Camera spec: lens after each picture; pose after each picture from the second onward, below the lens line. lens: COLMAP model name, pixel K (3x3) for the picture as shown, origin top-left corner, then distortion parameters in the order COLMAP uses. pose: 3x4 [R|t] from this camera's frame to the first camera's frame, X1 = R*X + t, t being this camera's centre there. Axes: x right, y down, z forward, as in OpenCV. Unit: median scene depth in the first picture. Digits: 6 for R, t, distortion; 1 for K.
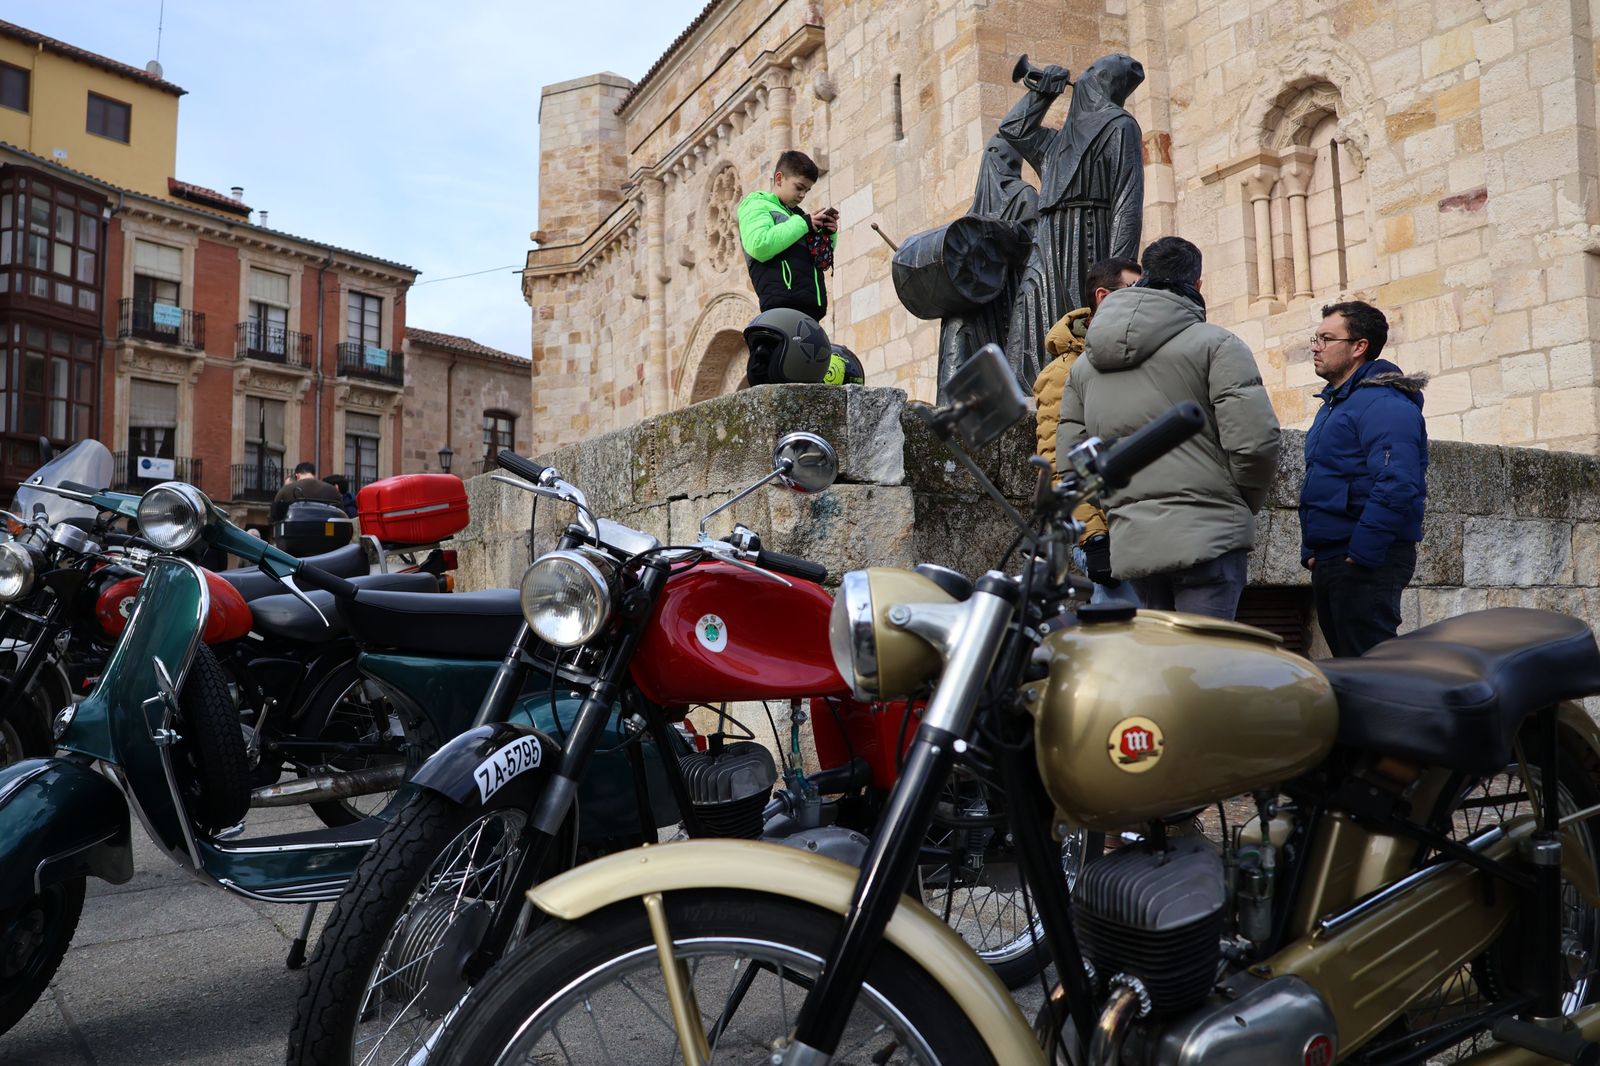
lens RADIAL K [[1337.0, 0, 800.0], [0, 1337.0, 533.0], [0, 0, 1]] dist [-0.157482, 0.131650]
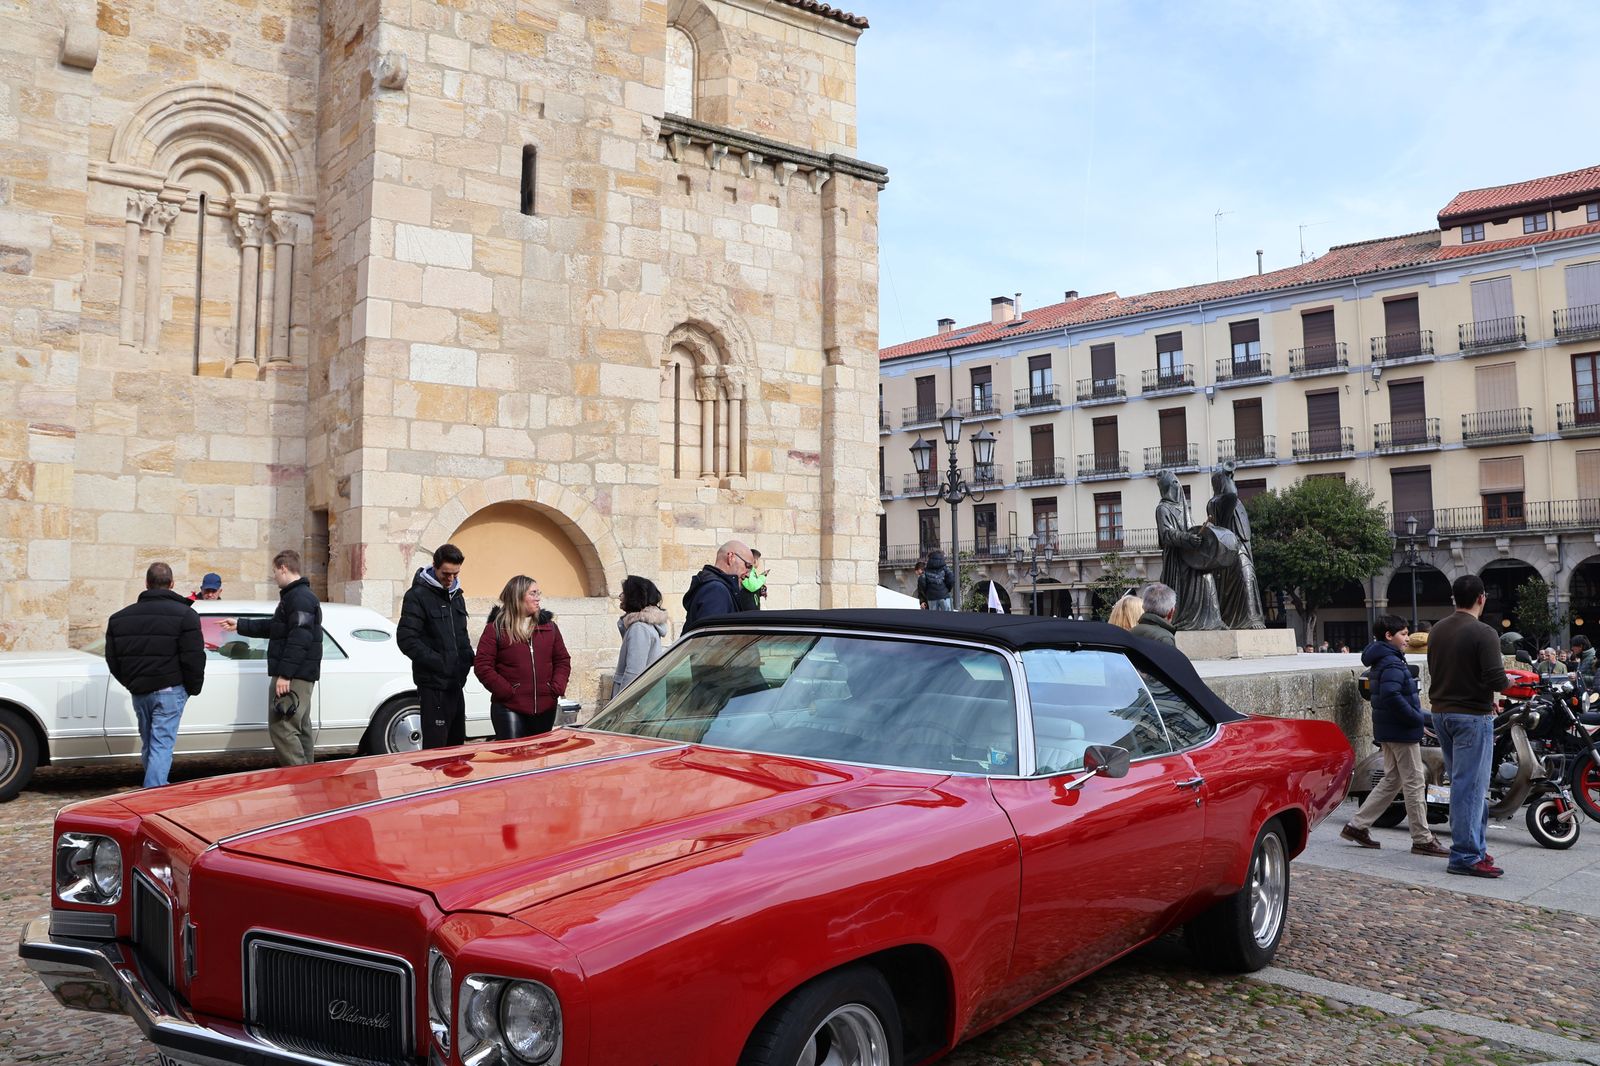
lens RADIAL K [[1337.0, 0, 800.0], [0, 1337.0, 533.0], [0, 0, 1]] dist [-0.157482, 0.131650]
pose [[-0.178548, 0.083942, 0.980344, -0.508406], [-0.058074, 0.993718, -0.095664, 0.001019], [-0.982216, -0.074013, -0.172552, 0.572329]]
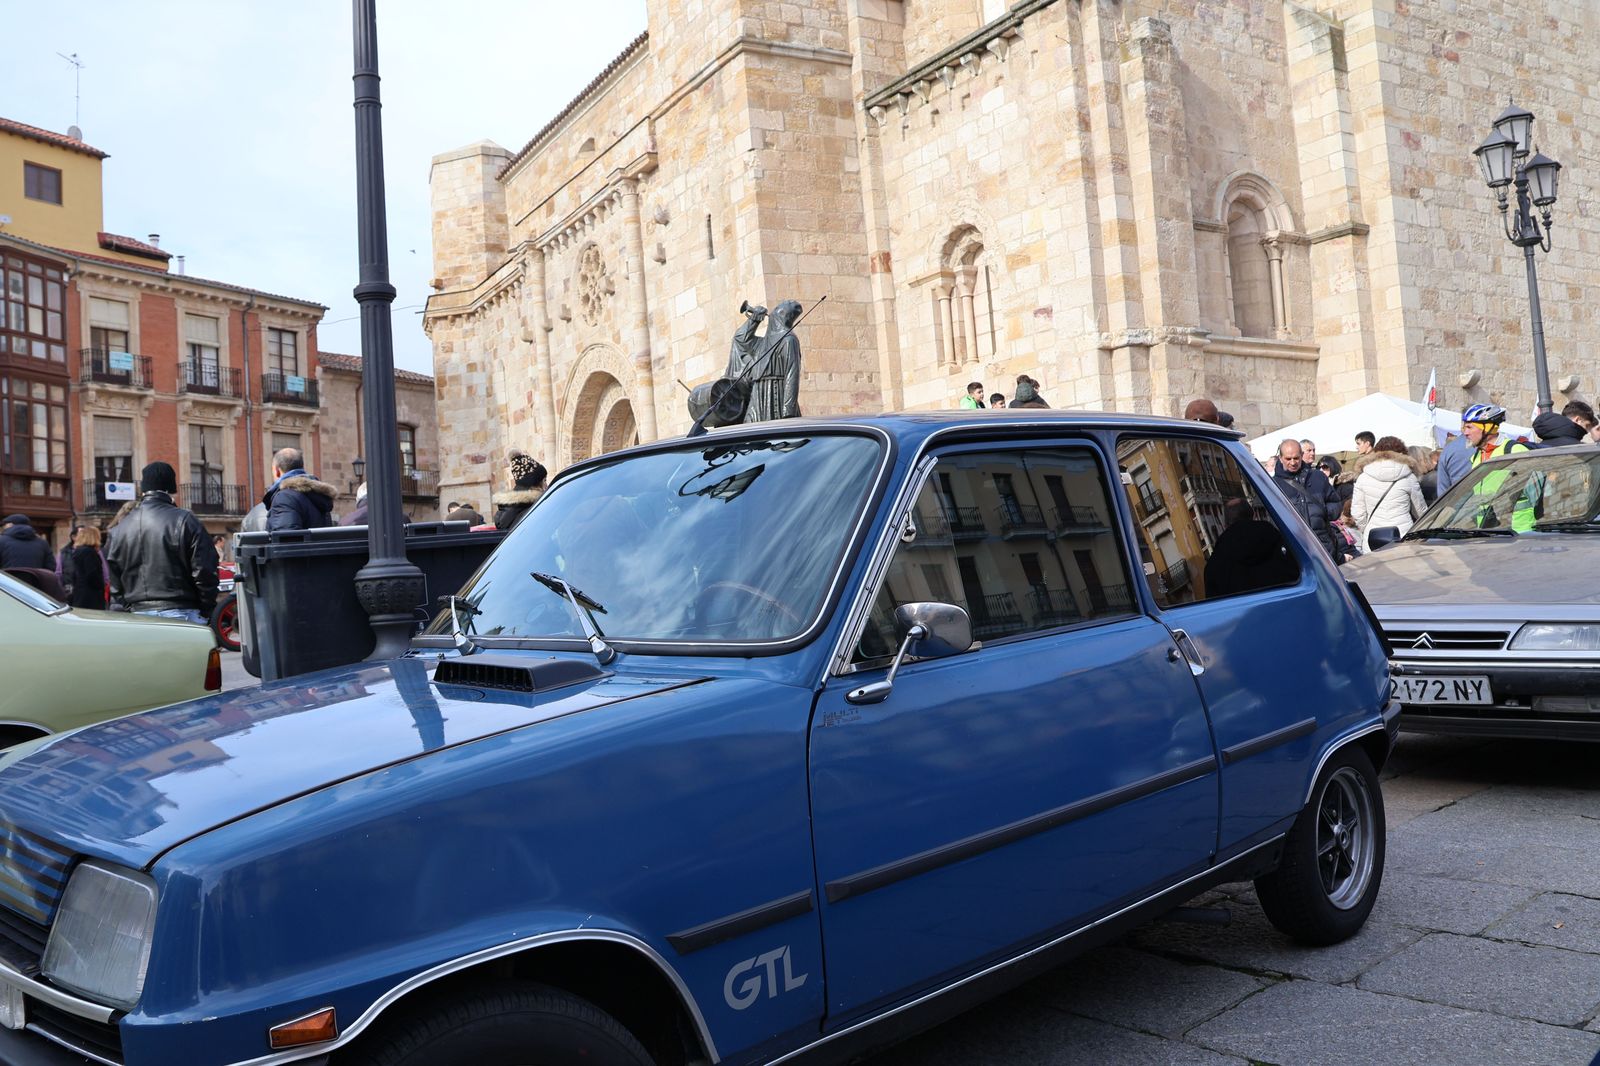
lens RADIAL K [[1344.3, 0, 800.0], [0, 1344.3, 533.0], [0, 0, 1]] dist [-0.154363, 0.129118]
pose [[0.994532, -0.050211, 0.091572, 0.012566], [0.048230, 0.998555, 0.023715, -0.012685], [-0.092631, -0.019169, 0.995516, -0.306166]]
